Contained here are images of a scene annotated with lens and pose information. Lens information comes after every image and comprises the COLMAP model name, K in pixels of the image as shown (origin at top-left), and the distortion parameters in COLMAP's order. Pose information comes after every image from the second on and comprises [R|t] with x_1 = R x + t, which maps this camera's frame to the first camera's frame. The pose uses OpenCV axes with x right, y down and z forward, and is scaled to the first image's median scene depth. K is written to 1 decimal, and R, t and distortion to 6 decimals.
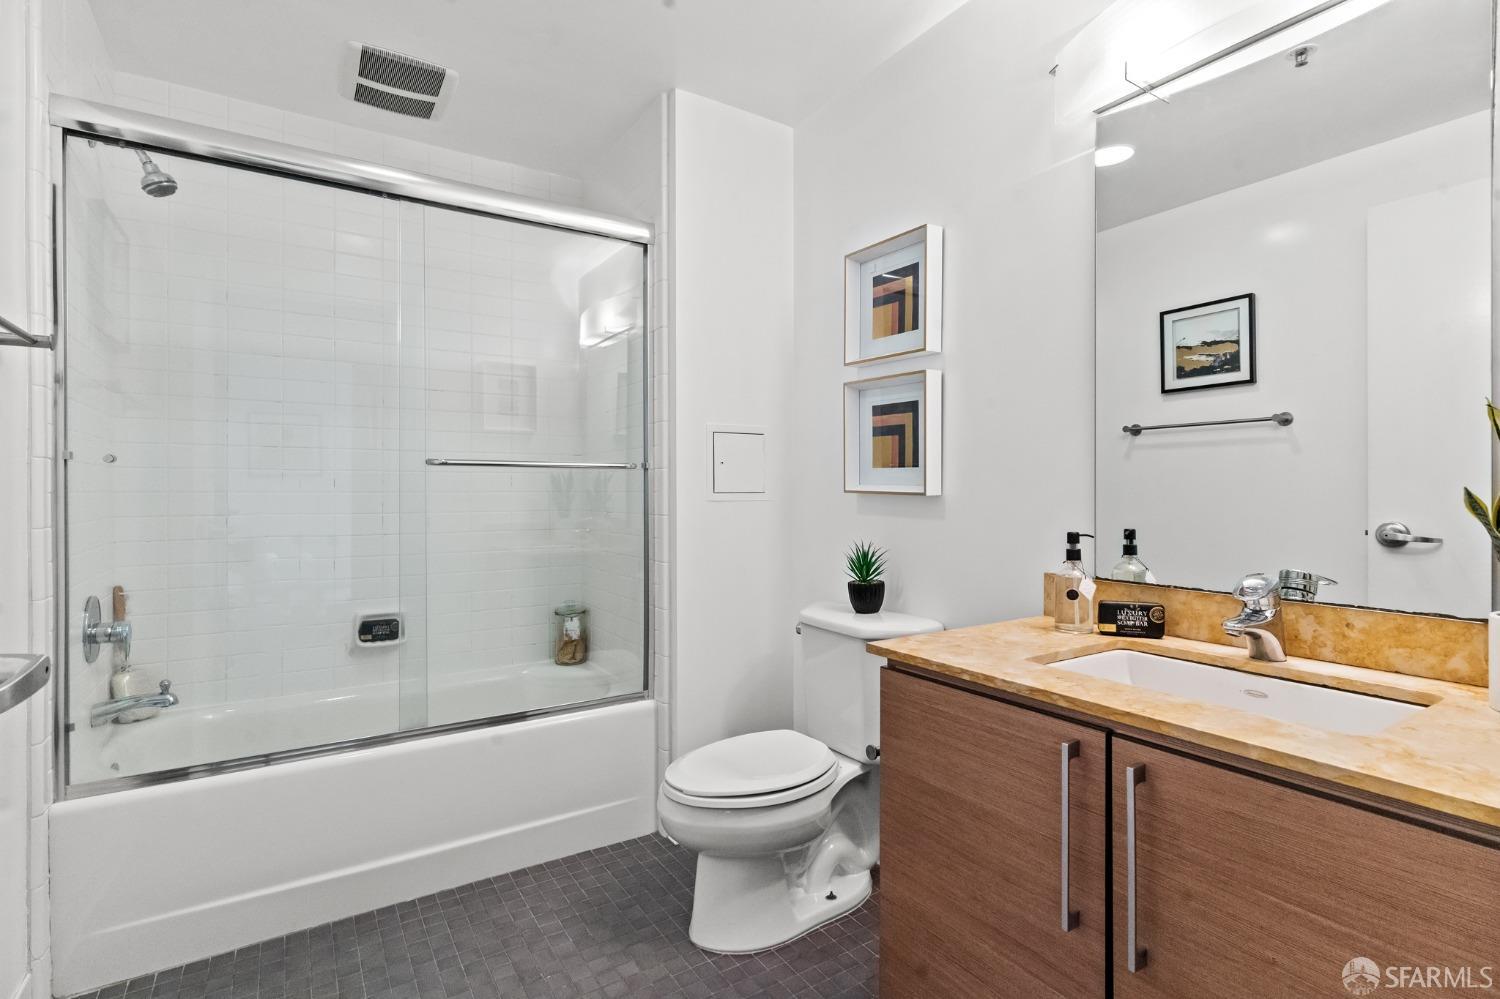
lens RADIAL K [[706.5, 0, 750.0], [0, 706.5, 499.5], [0, 0, 1]] dist [-0.000744, -0.000223]
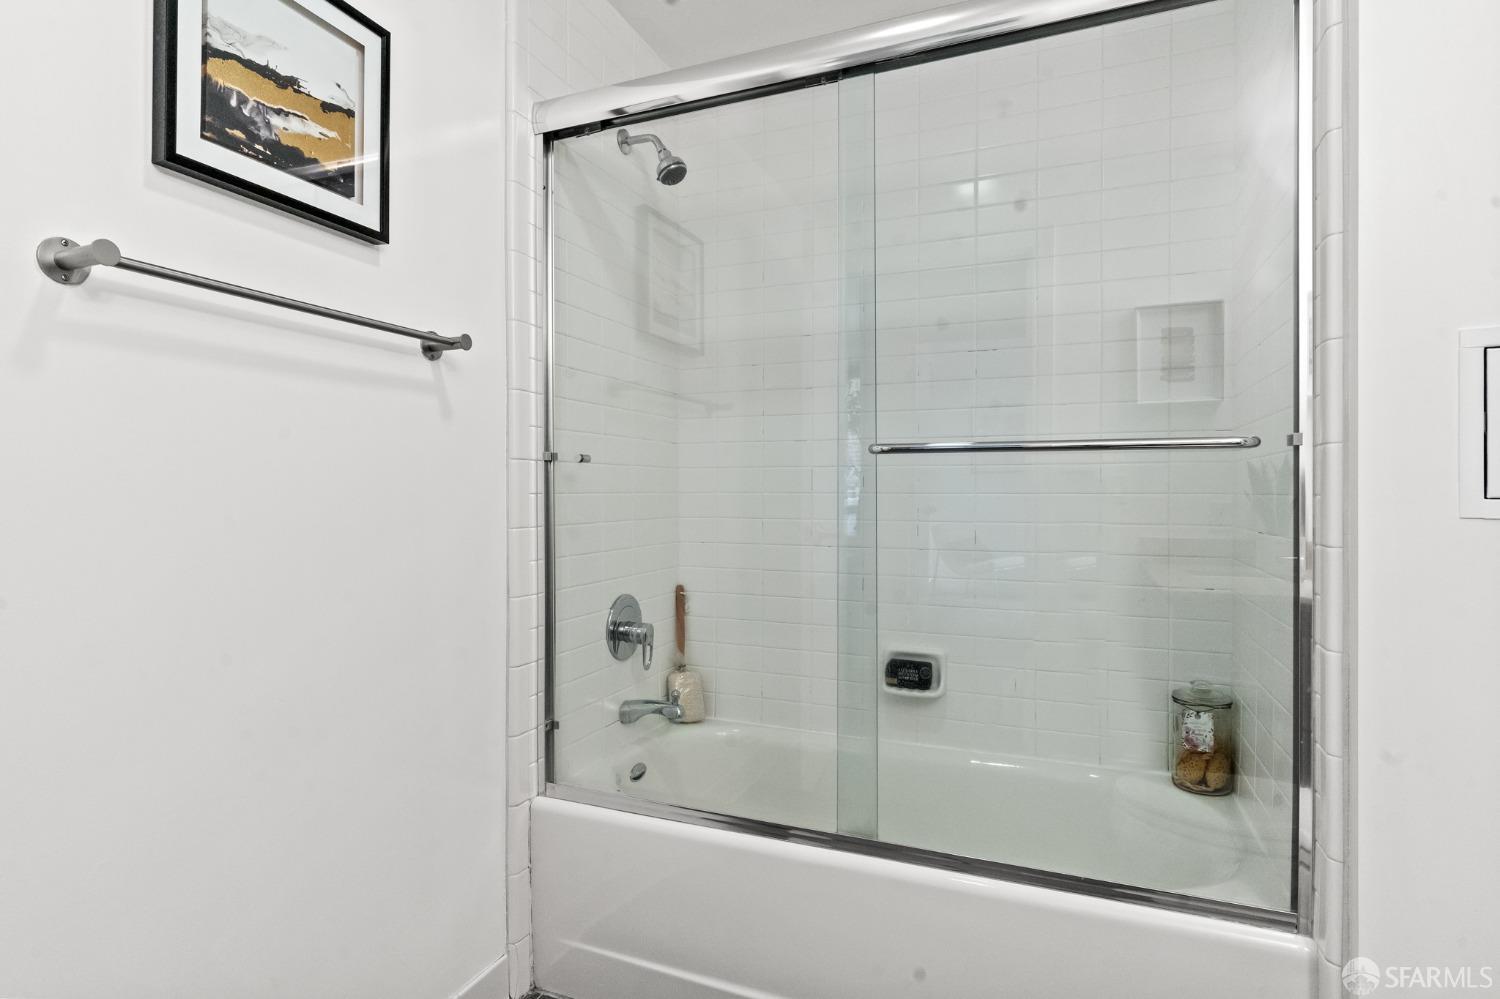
lens RADIAL K [[779.5, 0, 748.1], [0, 779.5, 495.7], [0, 0, 1]] dist [-0.011270, -0.000650]
pose [[0.557447, 0.006814, -0.830184, 0.075679], [-0.009832, 0.999950, 0.001605, -0.007145], [0.830154, 0.007268, 0.557487, 0.391452]]
